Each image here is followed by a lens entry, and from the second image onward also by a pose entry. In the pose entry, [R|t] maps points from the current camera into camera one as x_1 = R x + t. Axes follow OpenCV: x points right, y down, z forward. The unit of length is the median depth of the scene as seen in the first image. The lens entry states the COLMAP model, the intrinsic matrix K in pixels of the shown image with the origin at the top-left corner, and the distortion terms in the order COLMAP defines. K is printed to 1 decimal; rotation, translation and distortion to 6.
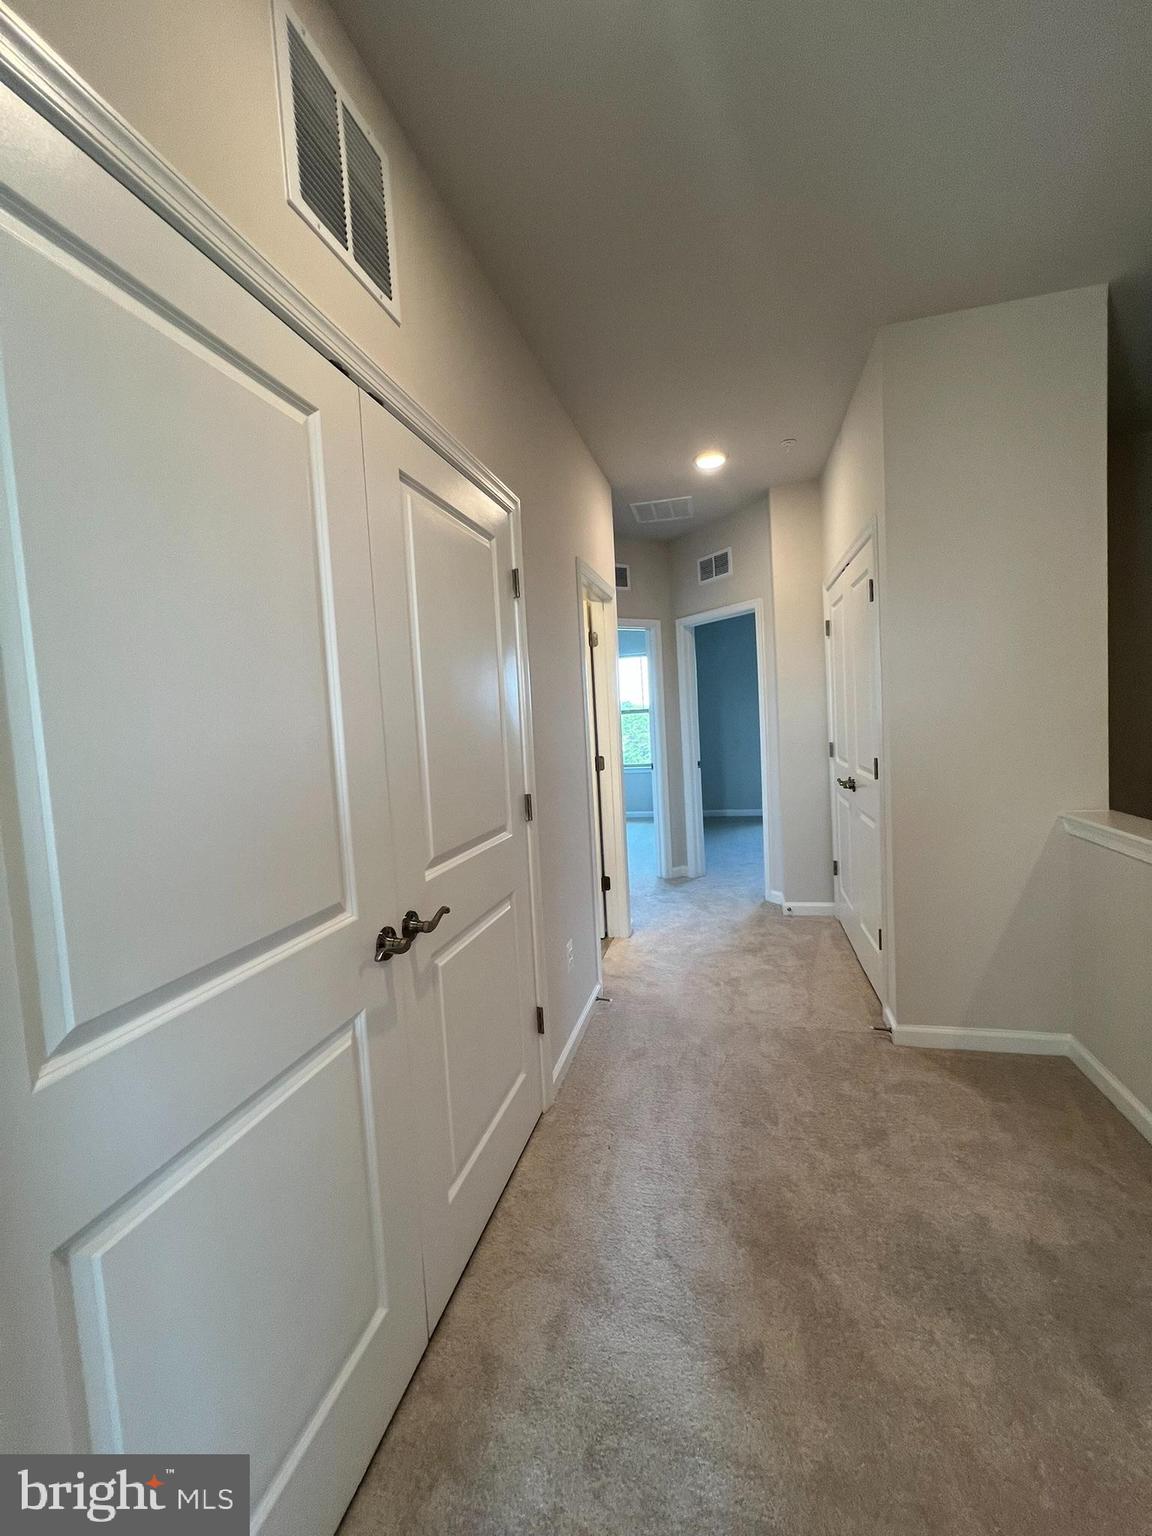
lens RADIAL K [[613.4, 0, 579.7], [0, 613.4, 762.9], [0, 0, 1]] dist [-0.003891, 0.000884]
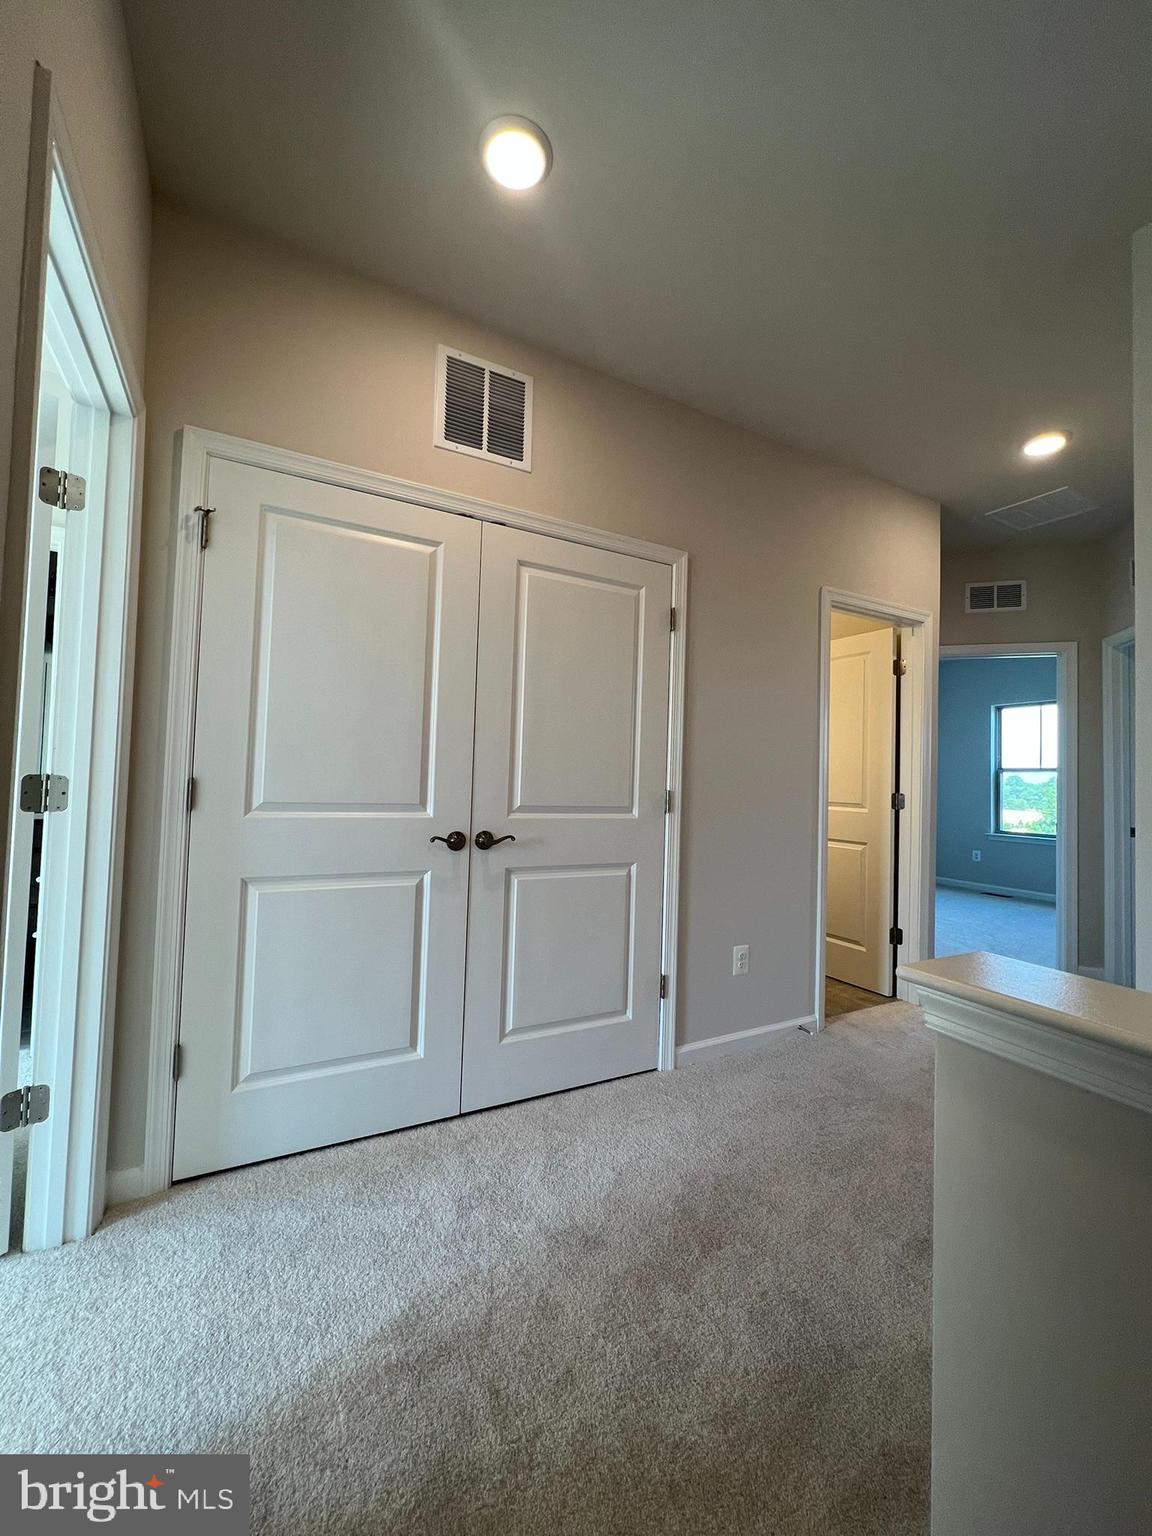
lens RADIAL K [[615.8, 0, 579.0], [0, 615.8, 758.2], [0, 0, 1]] dist [-0.003176, -0.000004]
pose [[0.681616, 0.054325, -0.729690, 1.023383], [-0.121747, 0.991759, -0.039890, 0.088962], [0.721510, 0.116027, 0.682613, 0.061579]]
